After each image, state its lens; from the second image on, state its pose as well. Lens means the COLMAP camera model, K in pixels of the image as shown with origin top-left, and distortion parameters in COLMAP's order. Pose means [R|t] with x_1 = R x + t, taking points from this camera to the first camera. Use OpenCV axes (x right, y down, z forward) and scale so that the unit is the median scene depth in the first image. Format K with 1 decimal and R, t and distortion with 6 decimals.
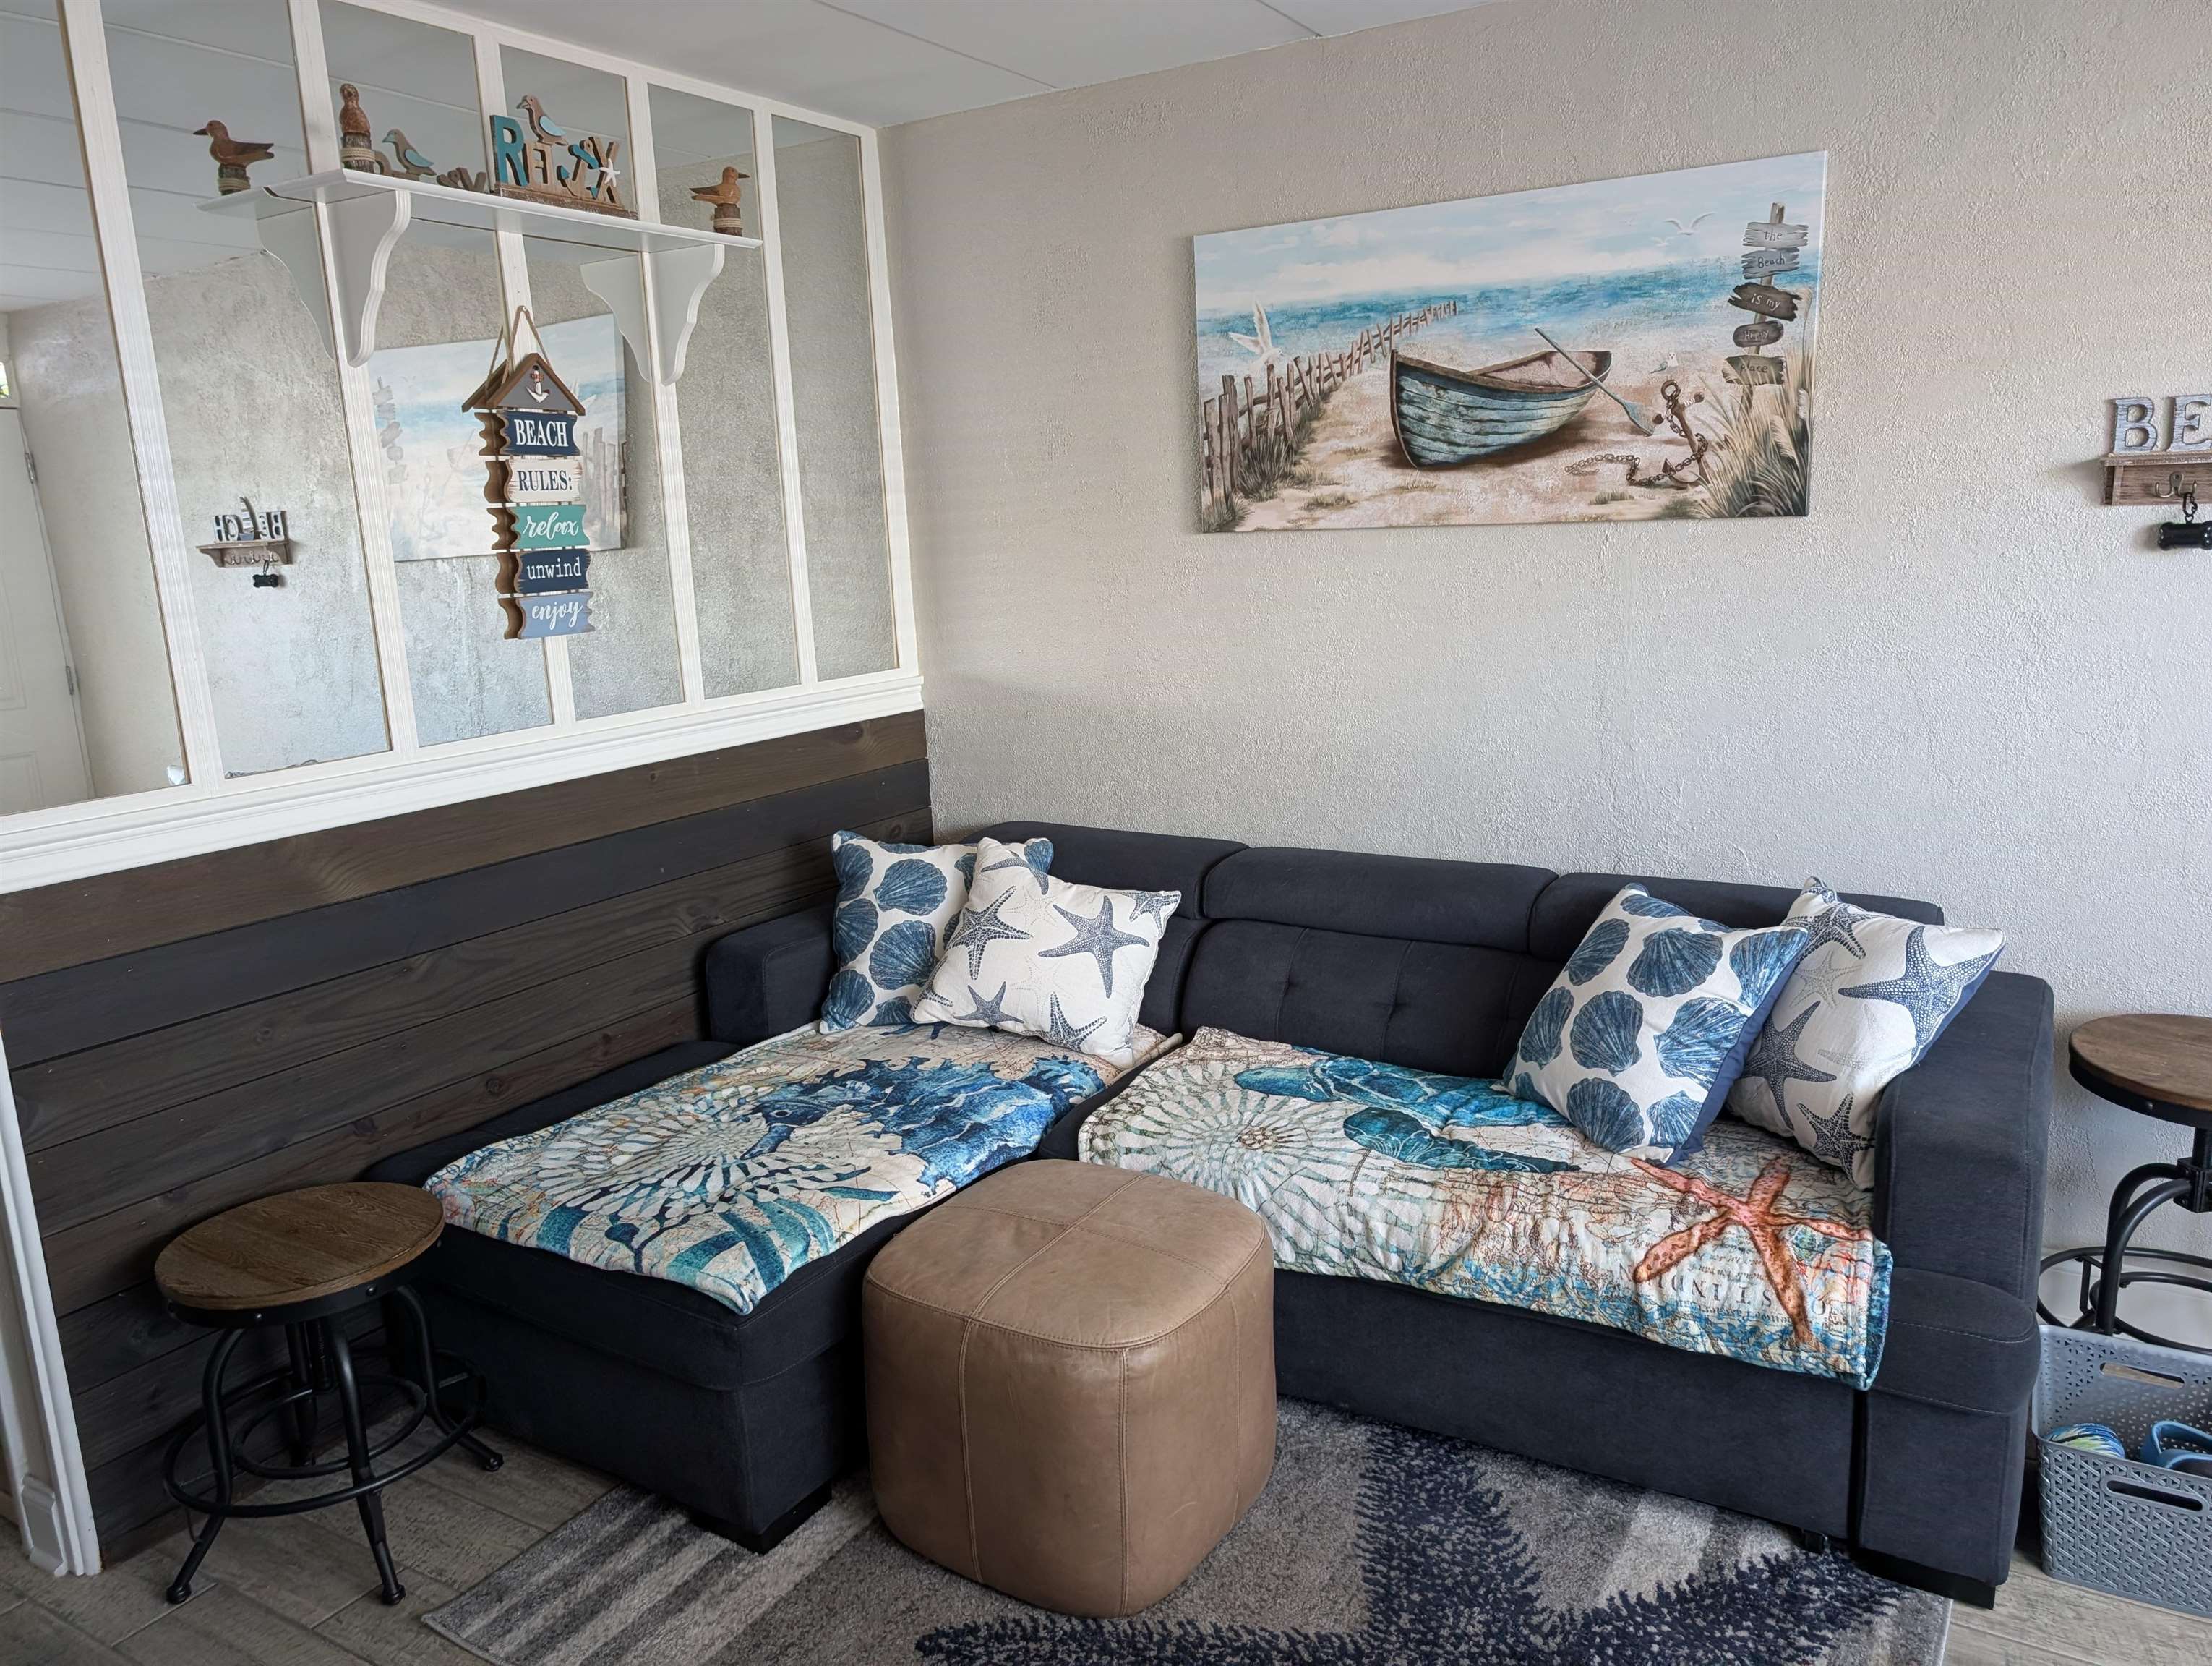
lens RADIAL K [[1578.9, 0, 1135.8], [0, 1578.9, 830.7], [0, 0, 1]] dist [0.026520, -0.025154]
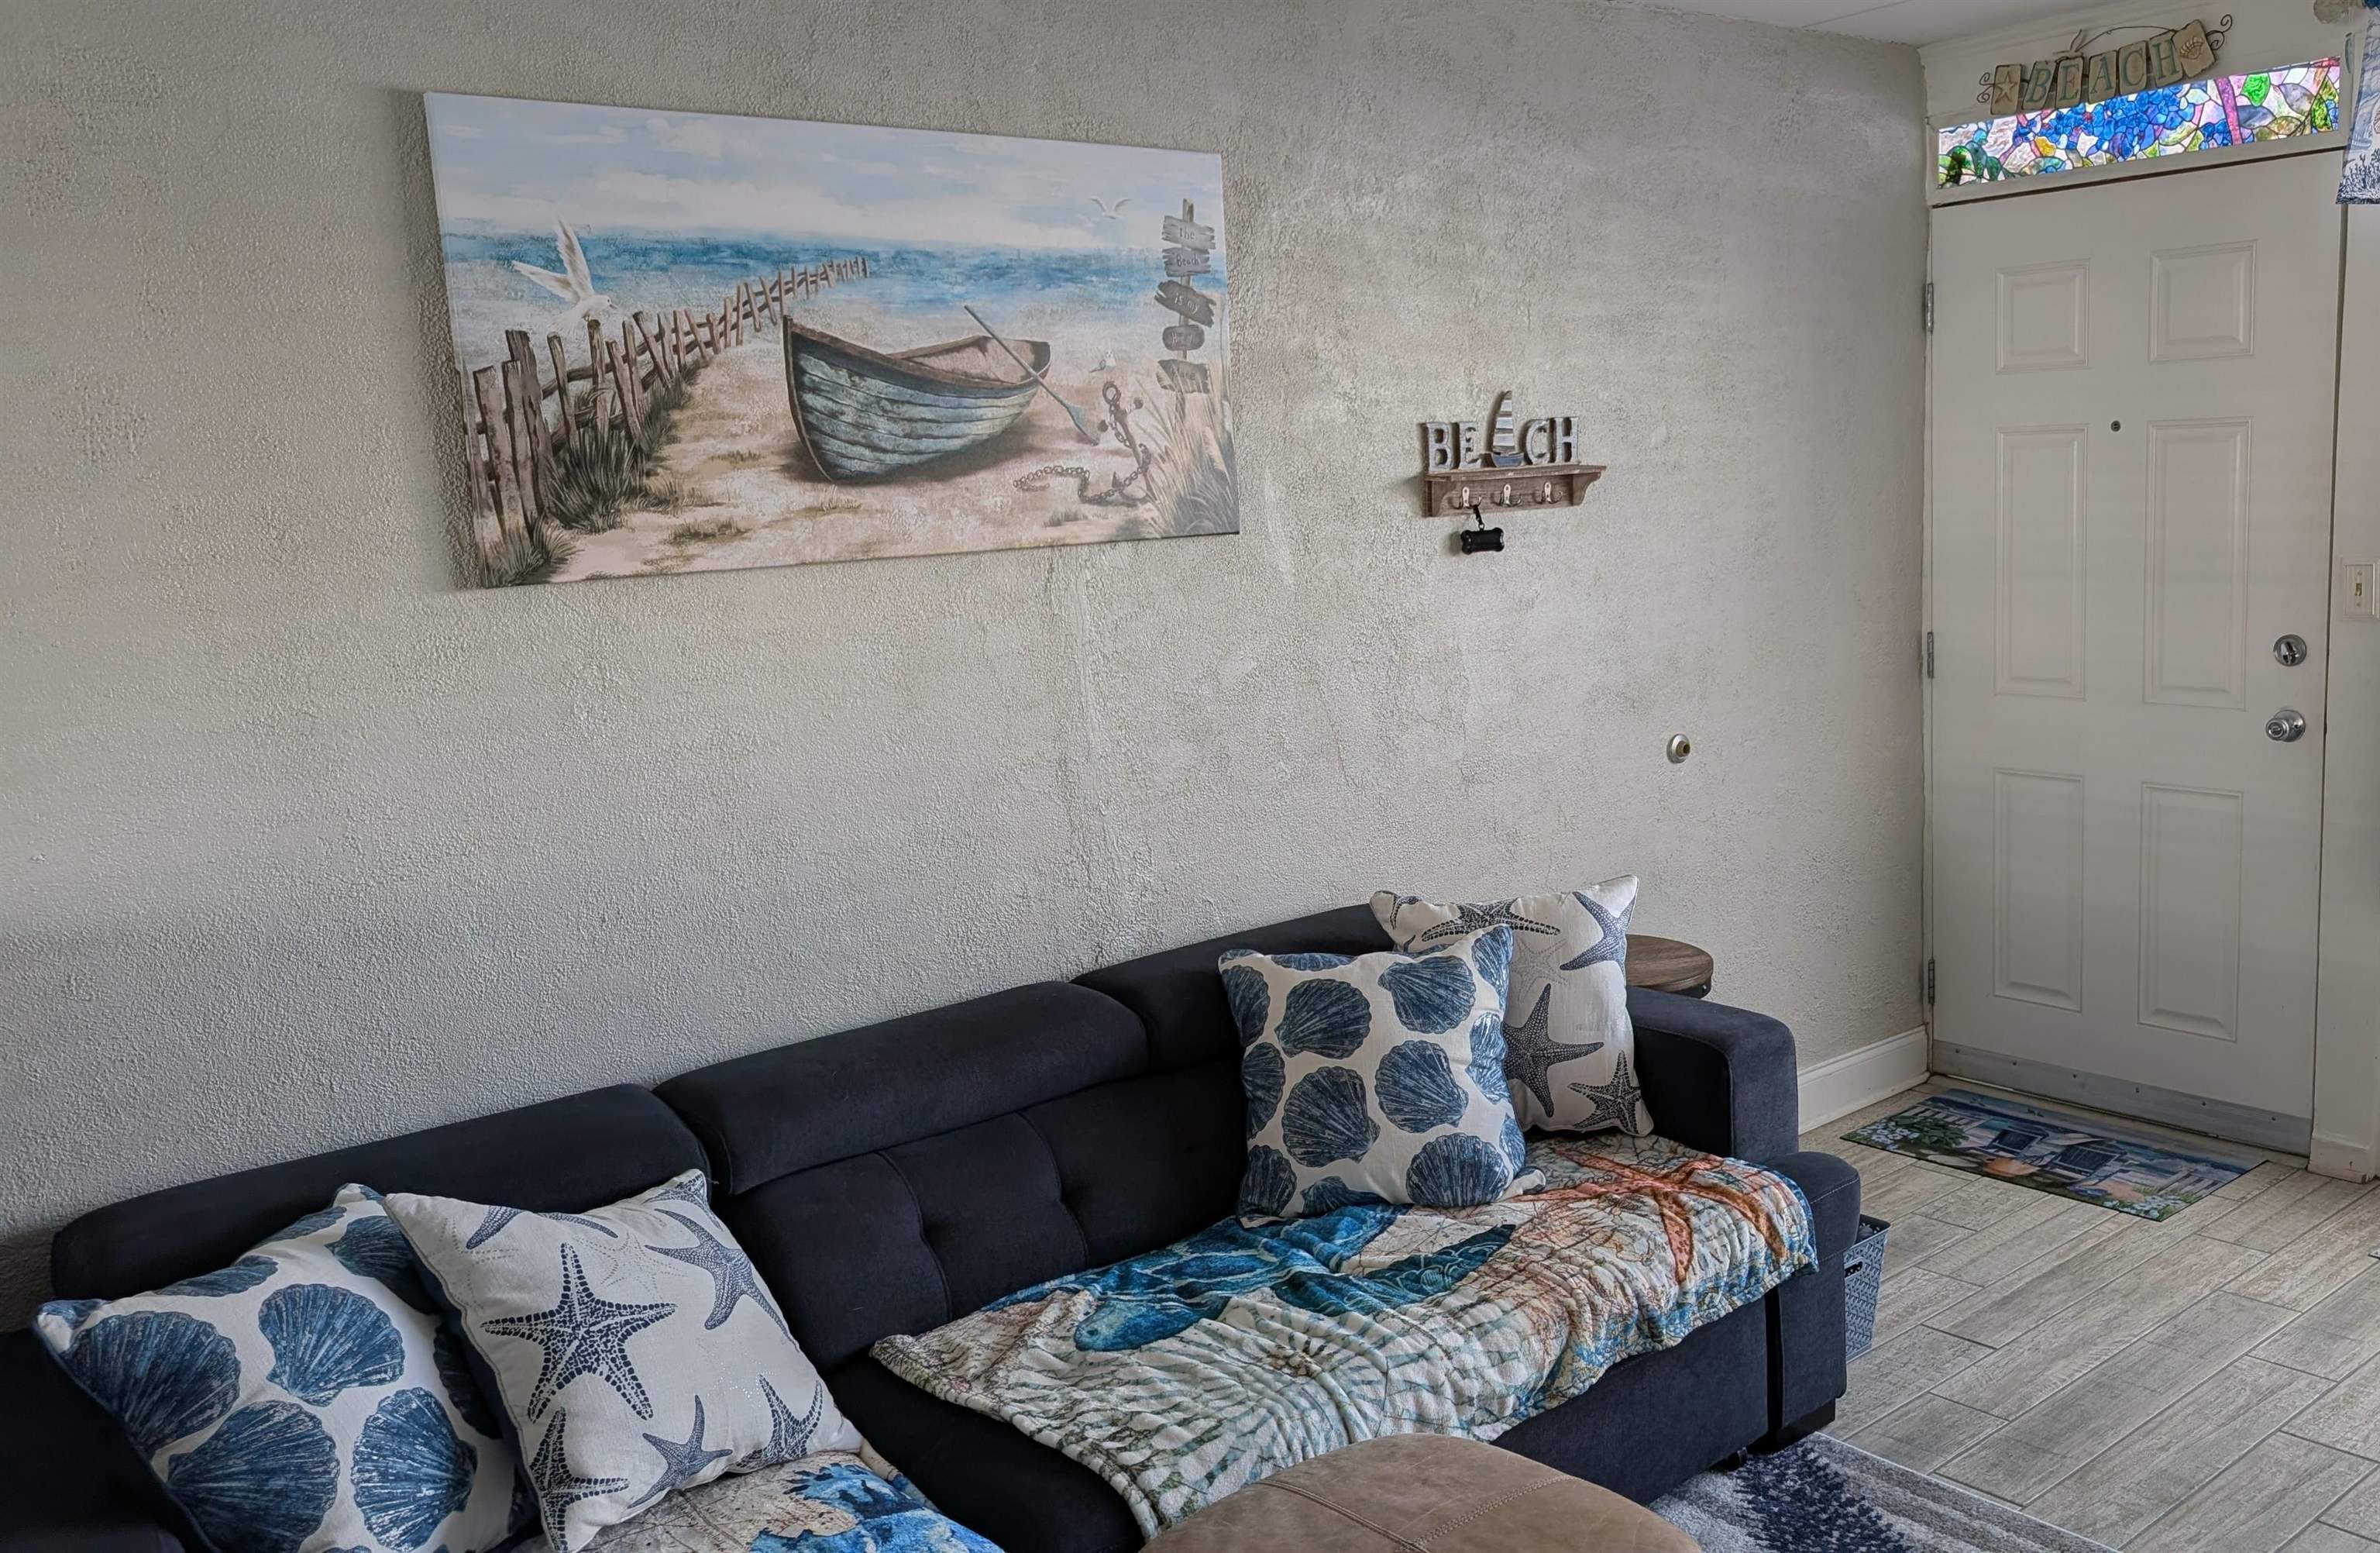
lens RADIAL K [[1974.3, 0, 1385.3], [0, 1974.3, 809.2], [0, 0, 1]] dist [0.034063, -0.088332]
pose [[0.308999, -0.144380, 0.940039, -0.682151], [0.228500, 0.970729, 0.073984, -0.105885], [-0.923205, 0.191938, 0.332945, 0.560939]]
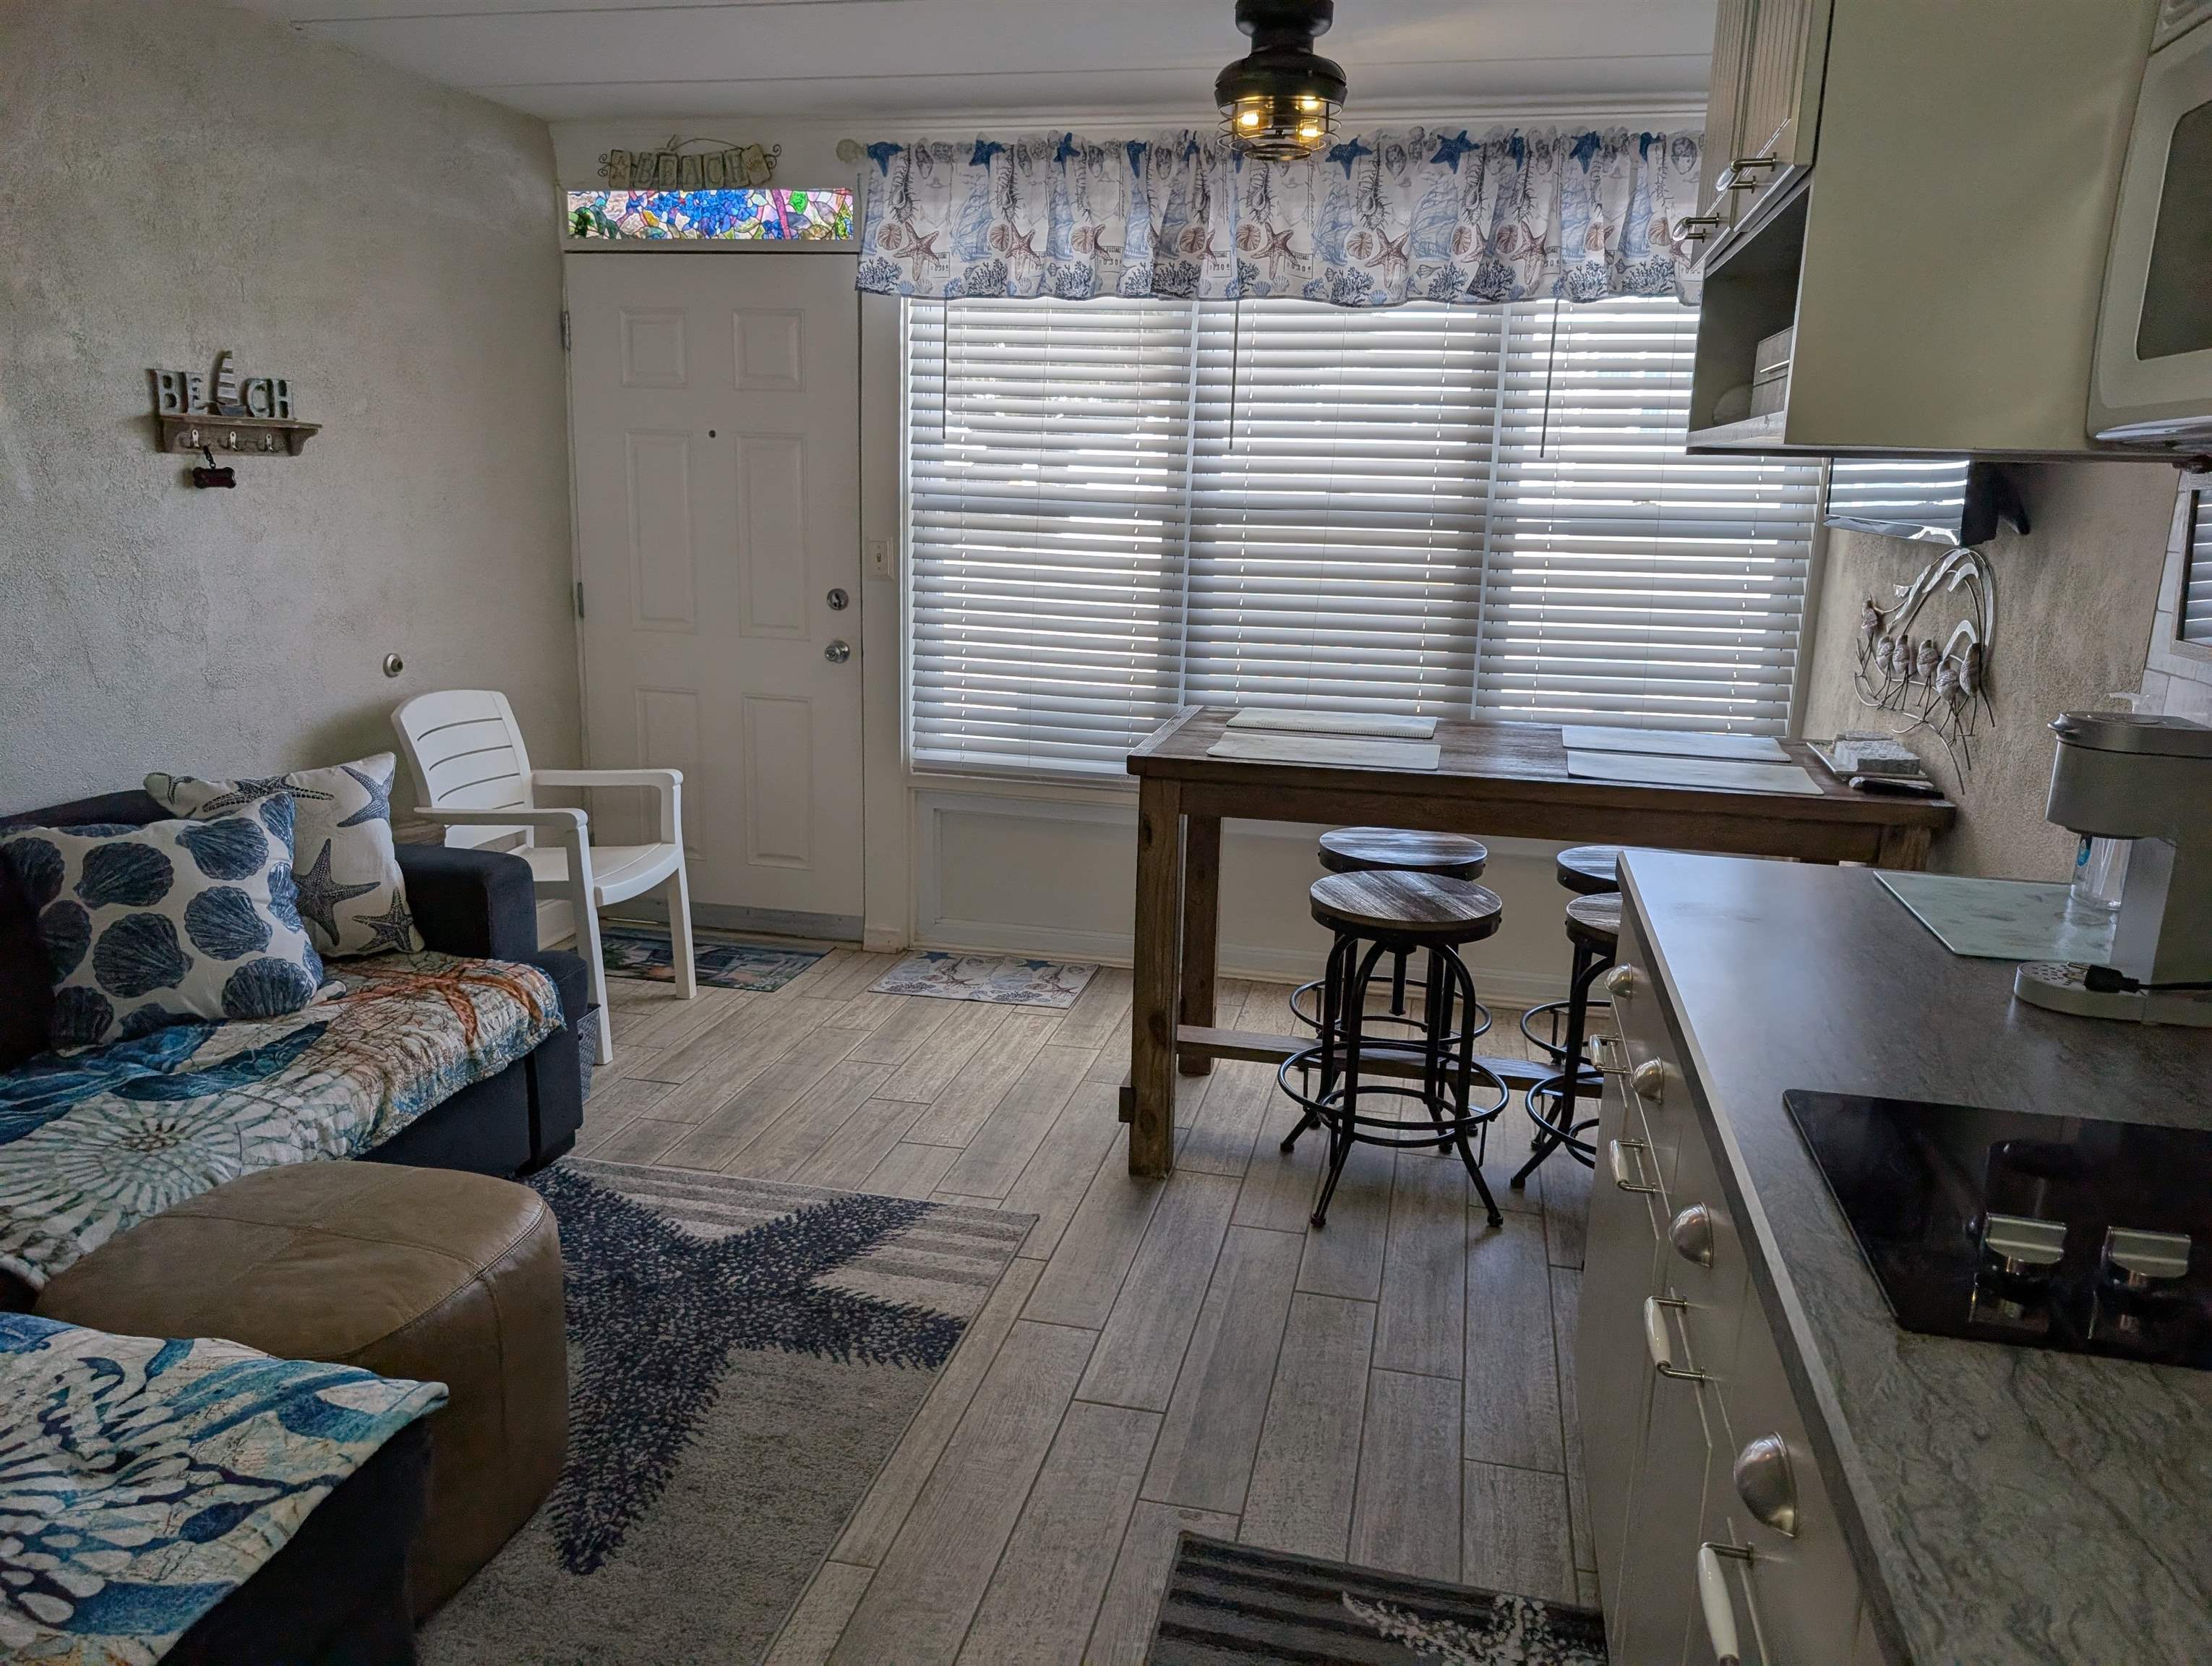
lens RADIAL K [[1578.9, 0, 1113.8], [0, 1578.9, 856.8], [0, 0, 1]] dist [0.026520, -0.025154]
pose [[-0.314028, -0.196977, 0.928755, -0.827211], [0.172573, 0.950102, 0.259854, -0.088080], [-0.933598, 0.241879, -0.264366, 0.647739]]
